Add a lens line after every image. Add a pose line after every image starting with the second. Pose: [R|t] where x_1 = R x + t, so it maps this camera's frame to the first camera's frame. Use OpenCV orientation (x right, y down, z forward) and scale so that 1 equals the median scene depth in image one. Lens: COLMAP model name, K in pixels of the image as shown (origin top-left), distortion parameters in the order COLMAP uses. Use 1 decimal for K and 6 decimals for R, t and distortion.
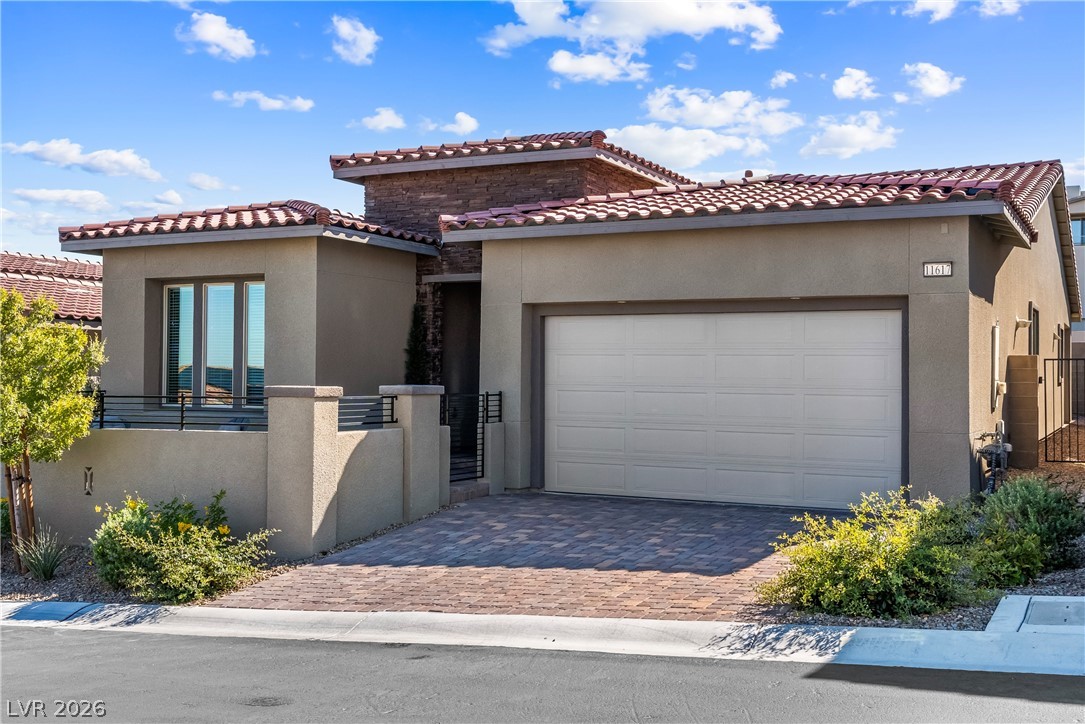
lens RADIAL K [[1137.3, 0, 542.5], [0, 1137.3, 352.7], [0, 0, 1]] dist [0.005965, 0.000000]
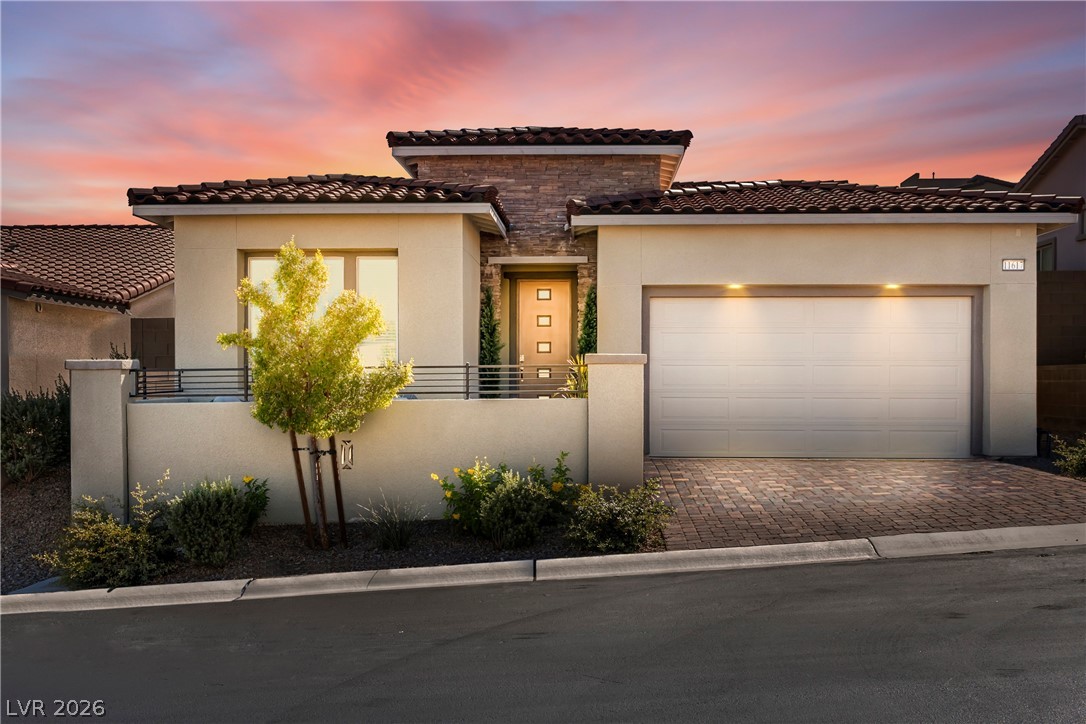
lens RADIAL K [[1166.9, 0, 542.1], [0, 1166.9, 369.1], [0, 0, 1]] dist [0.057030, 0.000000]
pose [[0.912973, -0.003935, 0.408001, -0.476806], [-0.001933, 0.999901, 0.013968, 0.018395], [-0.408015, -0.013541, 0.912875, 0.013027]]
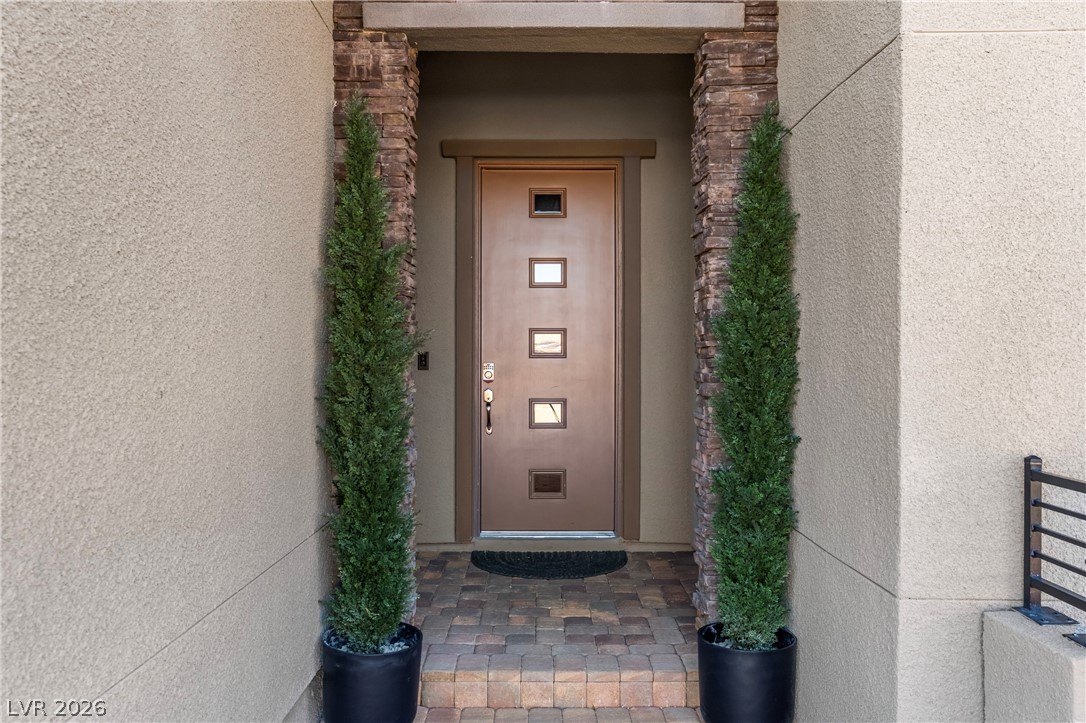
lens RADIAL K [[919.8, 0, 545.1], [0, 919.8, 359.5], [0, 0, 1]] dist [0.014882, 0.000395]
pose [[0.891562, -0.006284, 0.452855, -0.161395], [-0.005175, 0.999697, 0.024060, 0.010863], [-0.452869, -0.023795, 0.891259, 0.758114]]
